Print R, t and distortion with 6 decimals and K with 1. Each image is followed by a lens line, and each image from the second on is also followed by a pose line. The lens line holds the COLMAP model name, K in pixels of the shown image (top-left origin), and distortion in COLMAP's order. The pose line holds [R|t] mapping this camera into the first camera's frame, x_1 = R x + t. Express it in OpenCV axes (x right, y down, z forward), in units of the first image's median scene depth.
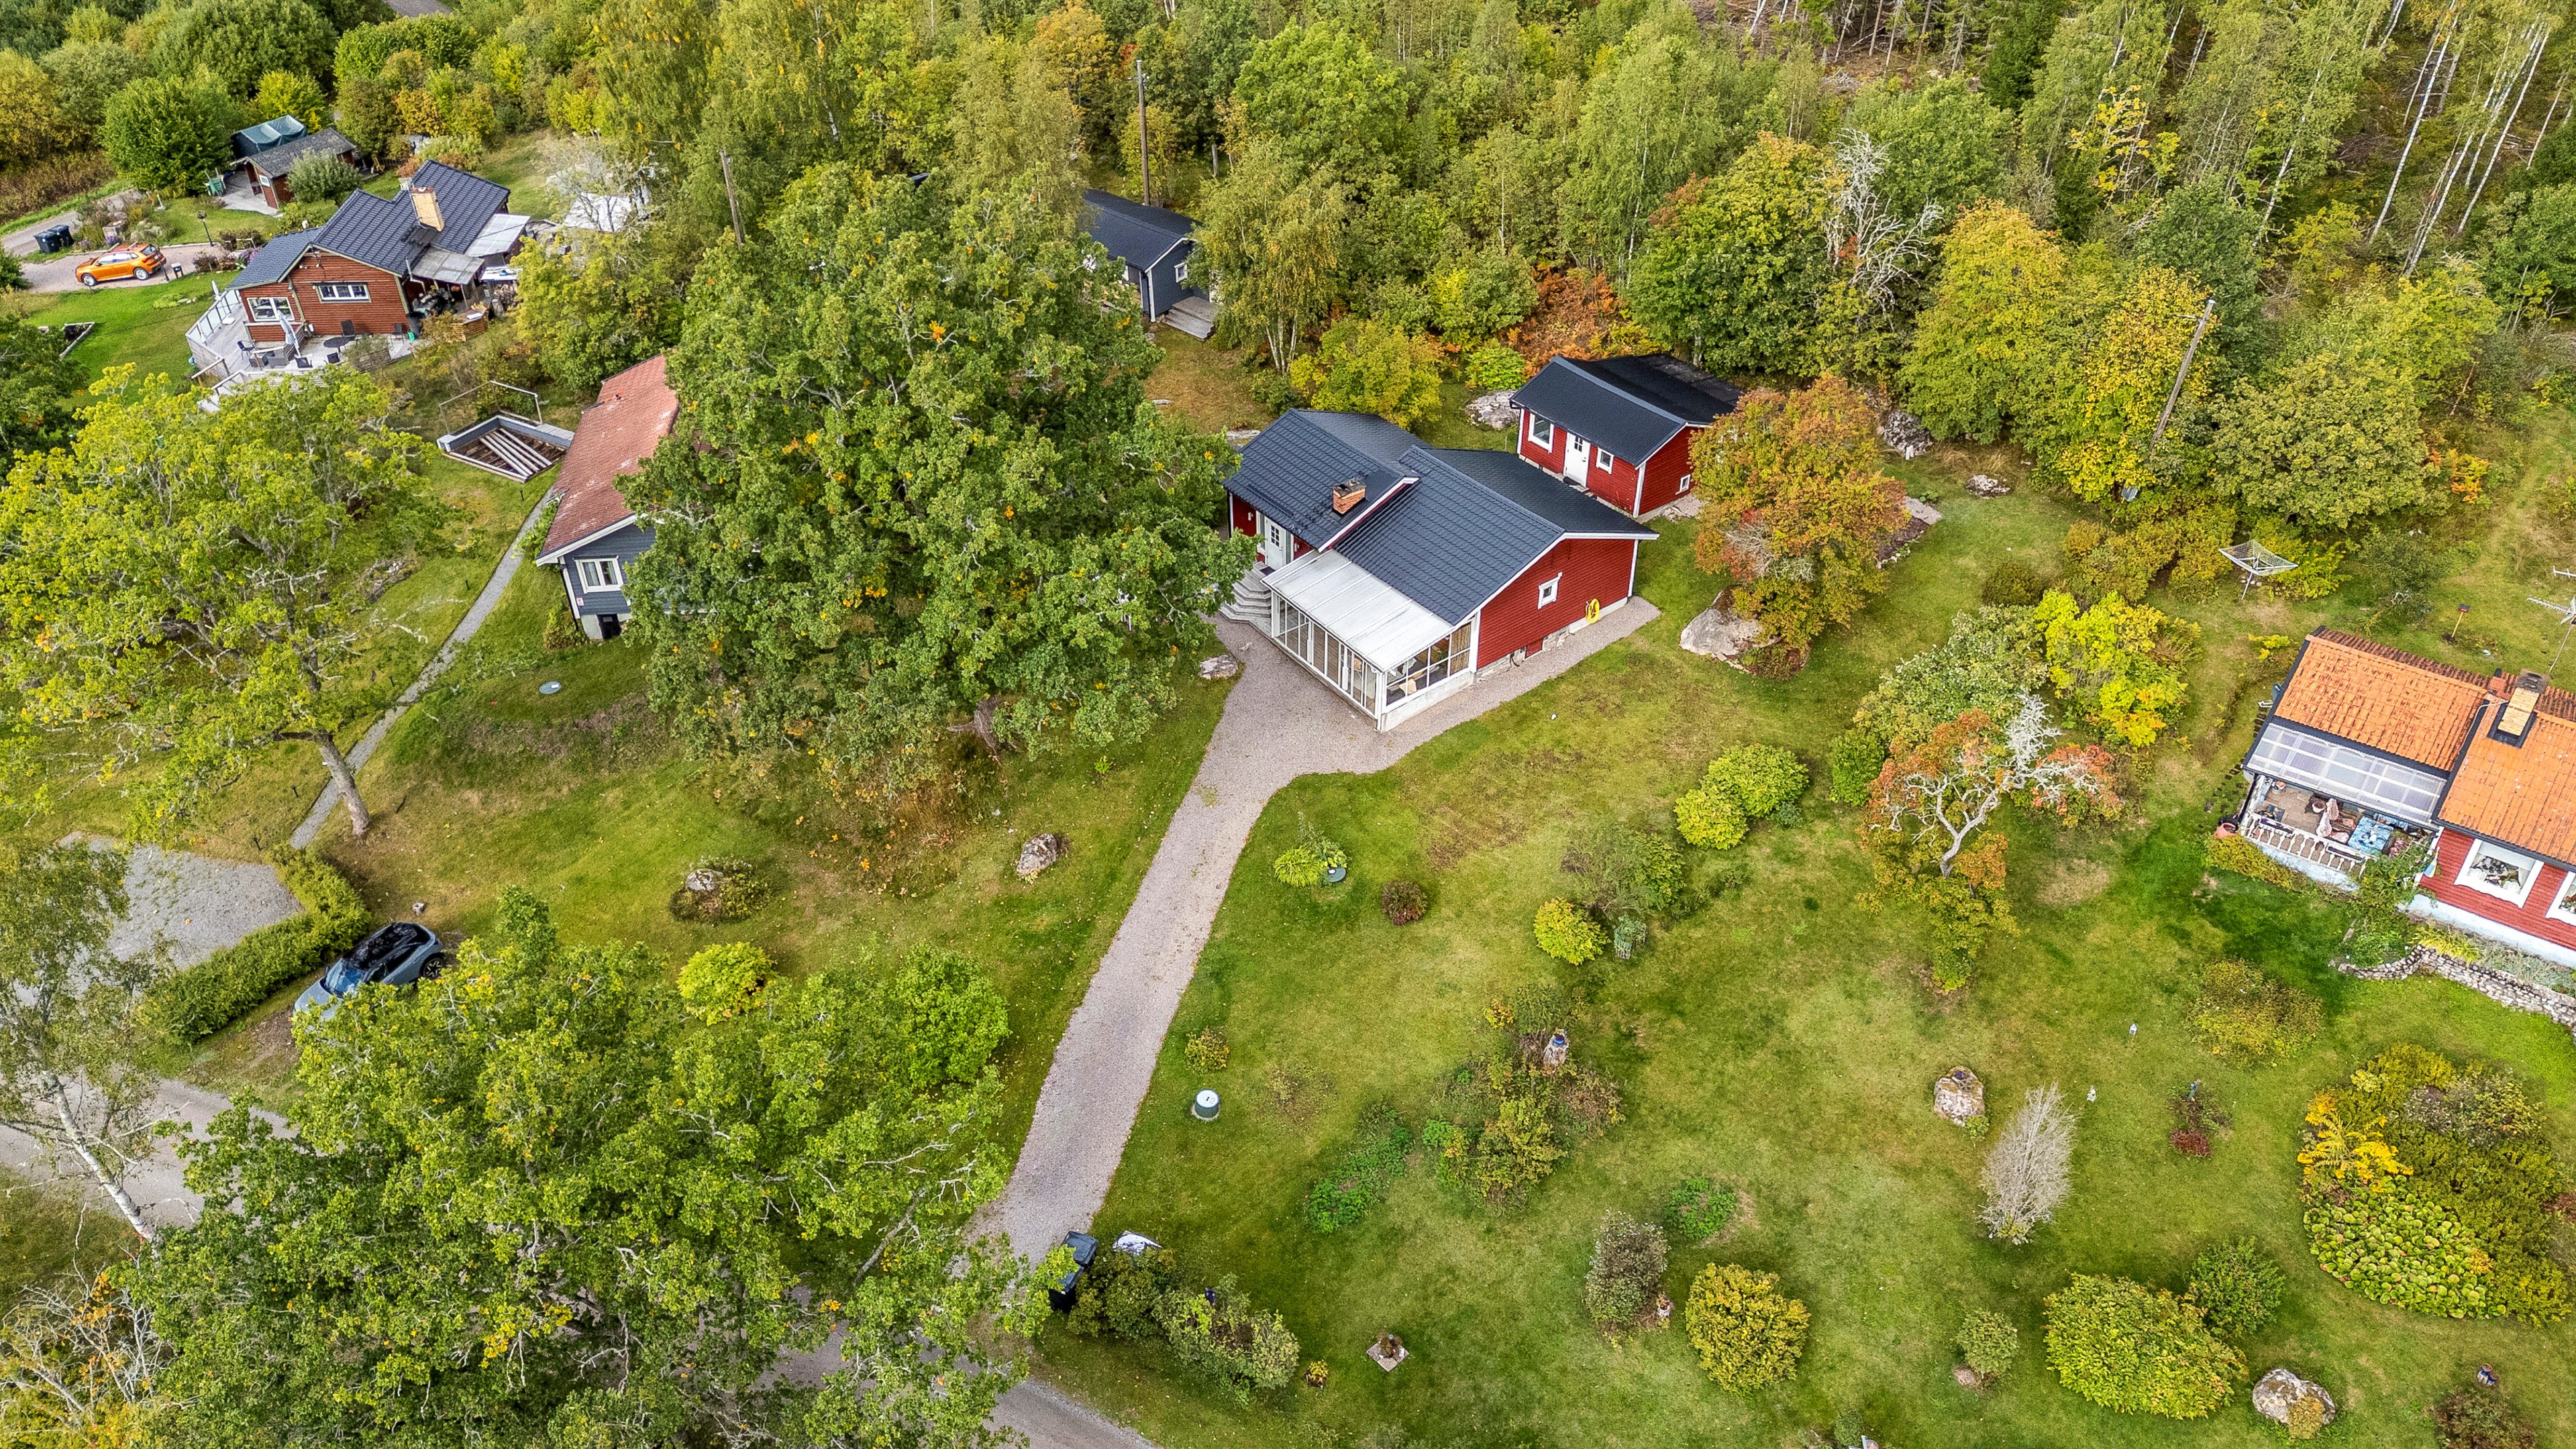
lens RADIAL K [[1925.5, 0, 1286.6], [0, 1925.5, 732.1], [0, 0, 1]] dist [0.072356, -0.062354]
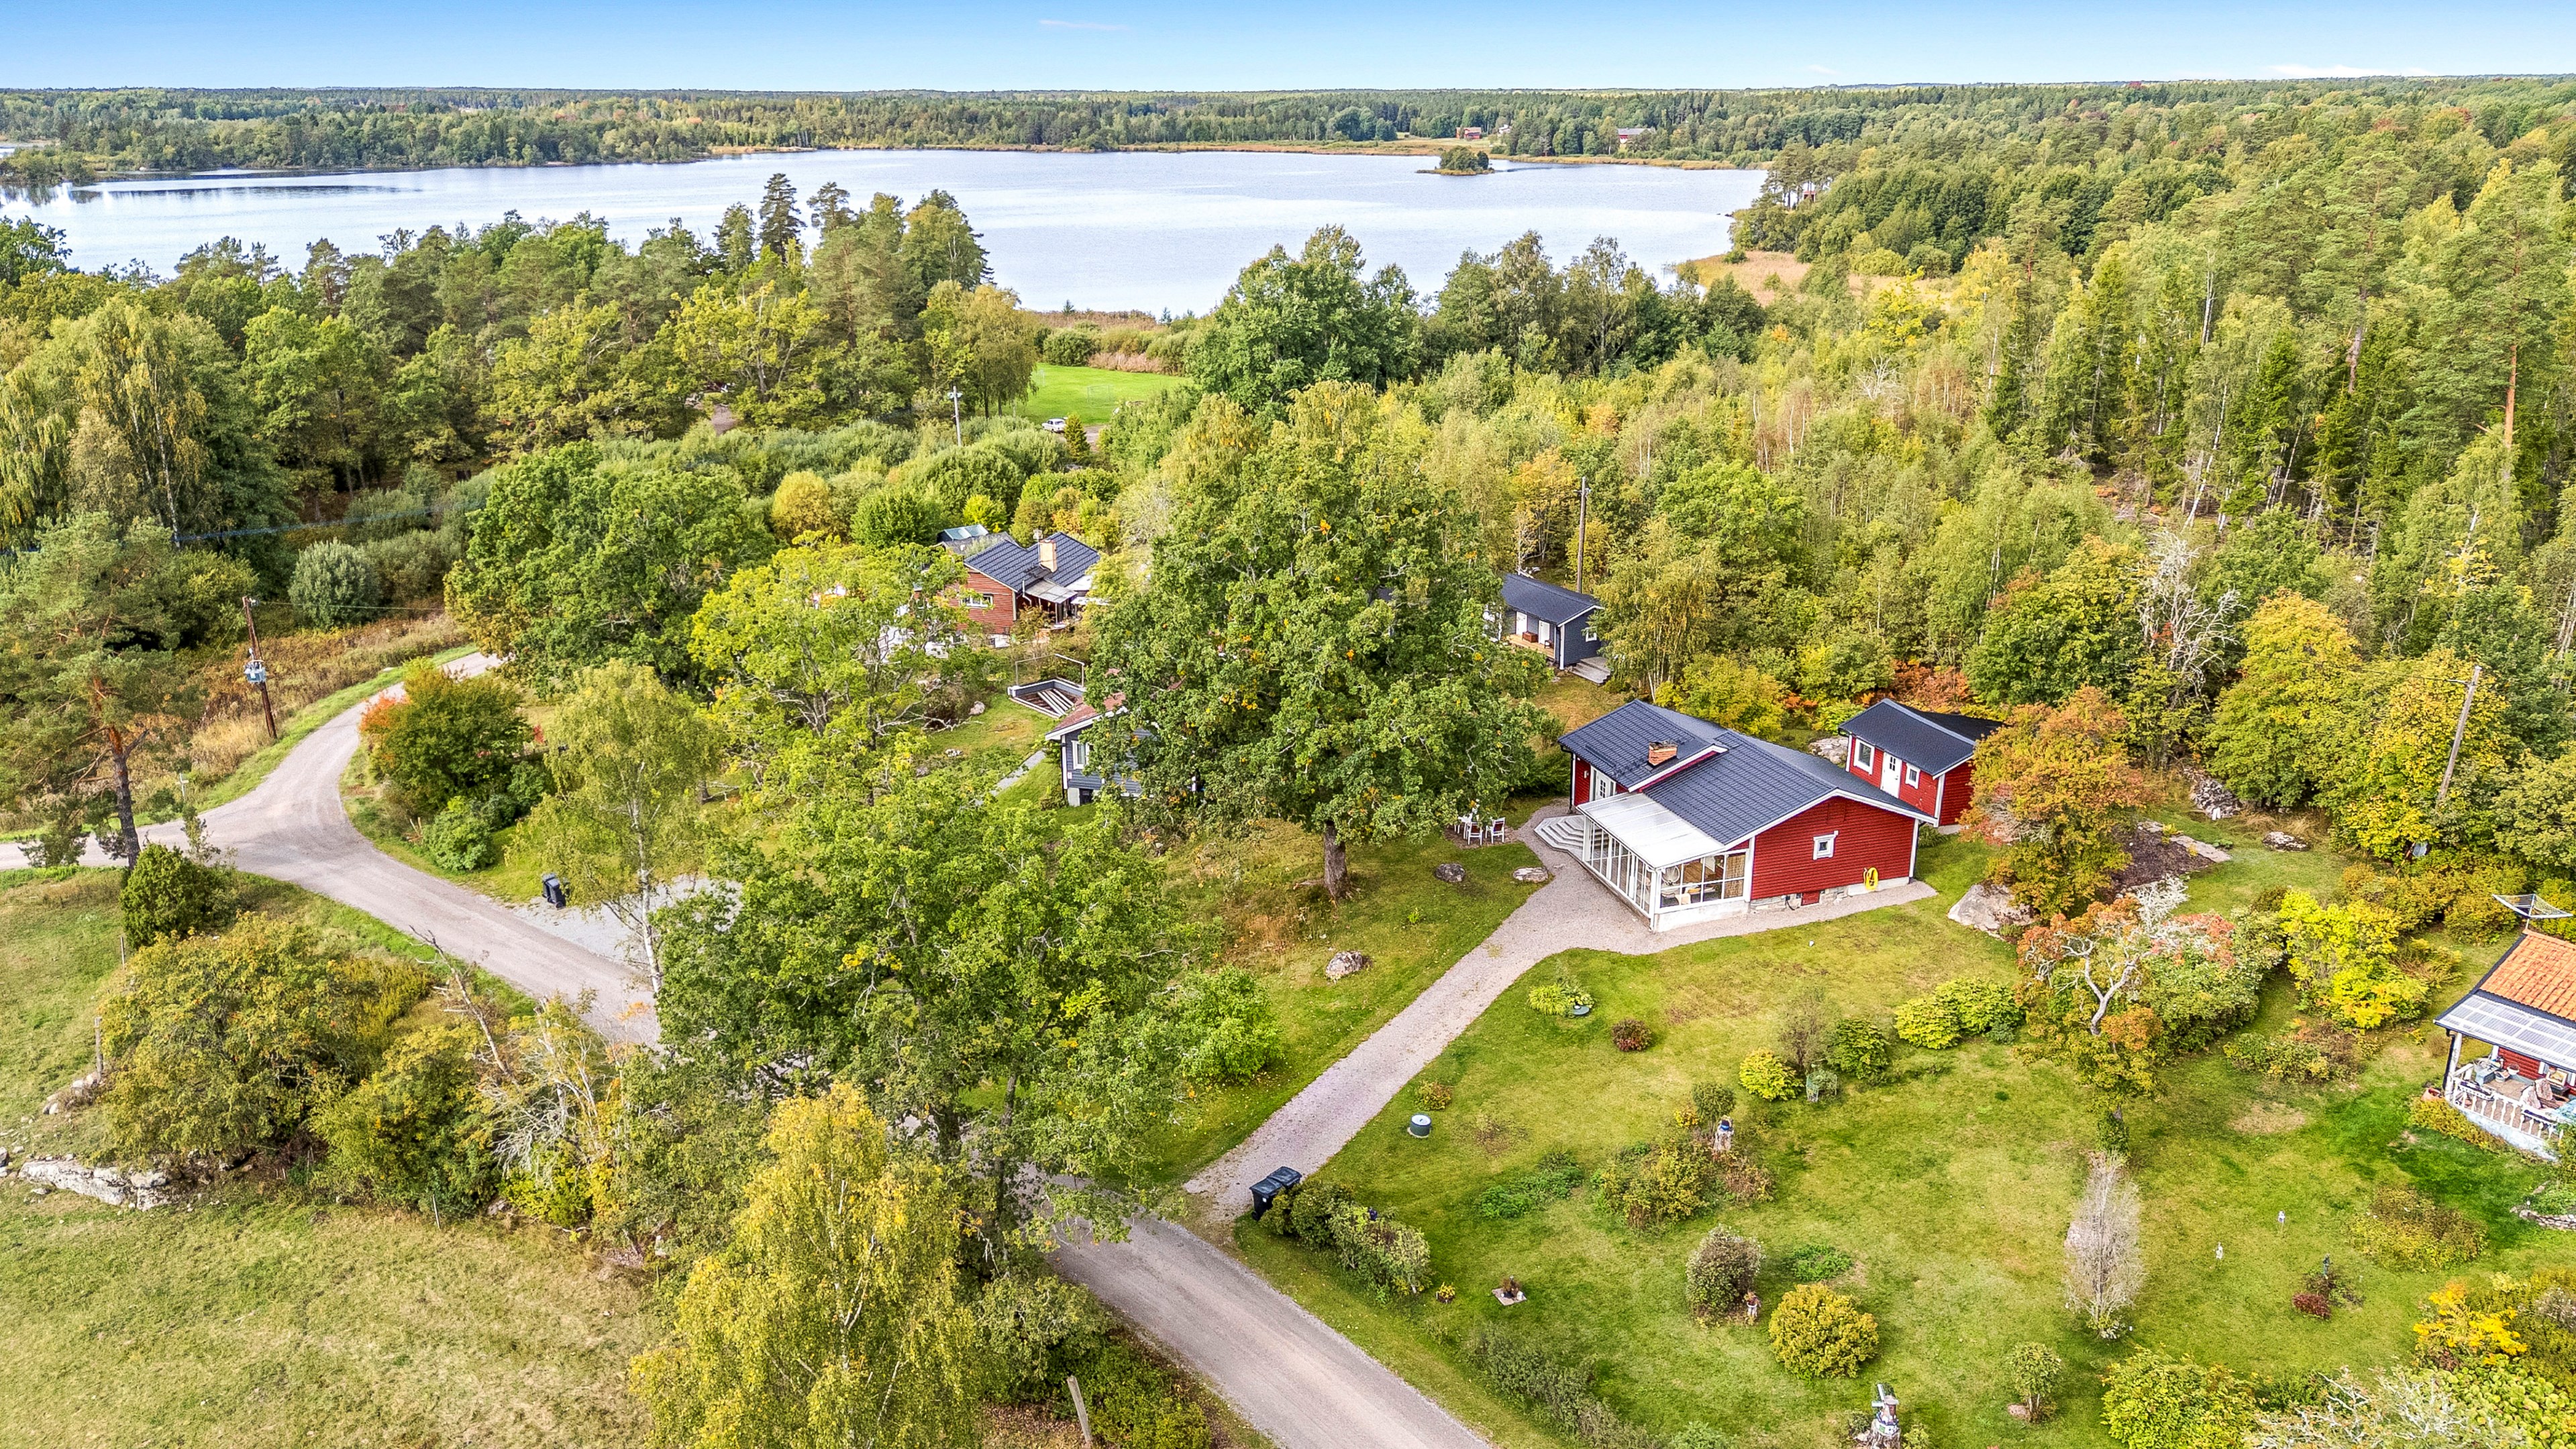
lens RADIAL K [[1925.5, 0, 1276.9], [0, 1925.5, 716.2], [0, 0, 1]] dist [0.072356, -0.062354]
pose [[0.945584, 0.101116, -0.309269, 0.180223], [-0.194009, 0.938258, -0.286414, 0.255532], [0.261213, 0.330830, 0.906818, -0.171918]]
